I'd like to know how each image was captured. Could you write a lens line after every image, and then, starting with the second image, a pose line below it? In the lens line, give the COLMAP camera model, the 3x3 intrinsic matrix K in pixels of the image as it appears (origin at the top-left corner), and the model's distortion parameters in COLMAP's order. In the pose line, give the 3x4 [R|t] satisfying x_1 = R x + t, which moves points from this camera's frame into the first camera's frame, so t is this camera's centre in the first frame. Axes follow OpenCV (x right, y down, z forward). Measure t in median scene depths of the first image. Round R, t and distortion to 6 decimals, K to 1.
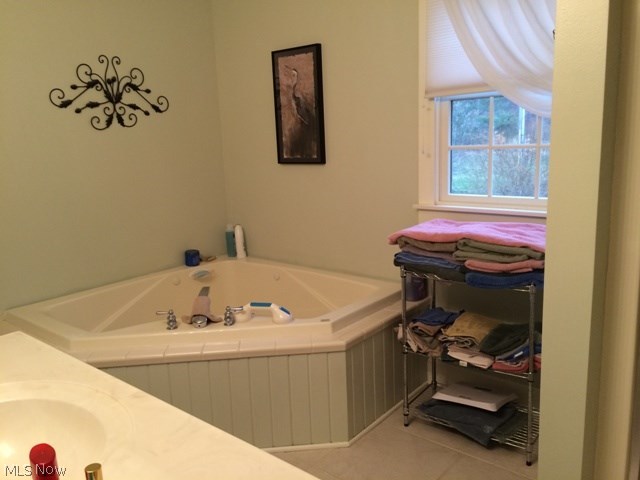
lens RADIAL K [[541.6, 0, 317.5], [0, 541.6, 239.5], [0, 0, 1]] dist [0.057042, -0.067460]
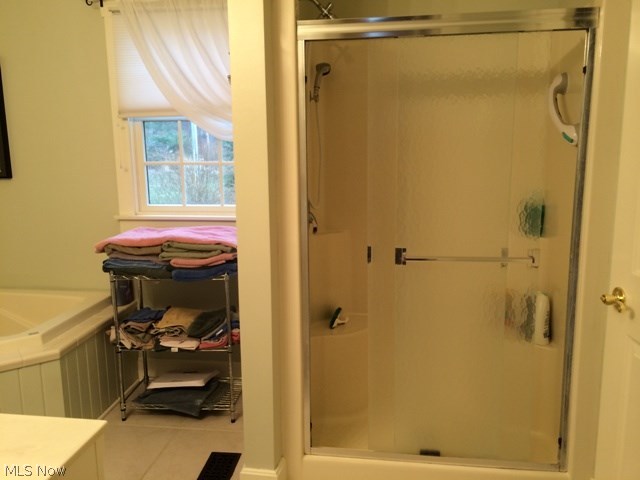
lens RADIAL K [[541.6, 0, 317.5], [0, 541.6, 239.5], [0, 0, 1]] dist [0.057042, -0.067460]
pose [[0.840137, -0.060730, 0.538964, -0.080067], [0.078363, 0.996876, -0.009825, 0.028364], [-0.536683, 0.050489, 0.842272, -0.136069]]
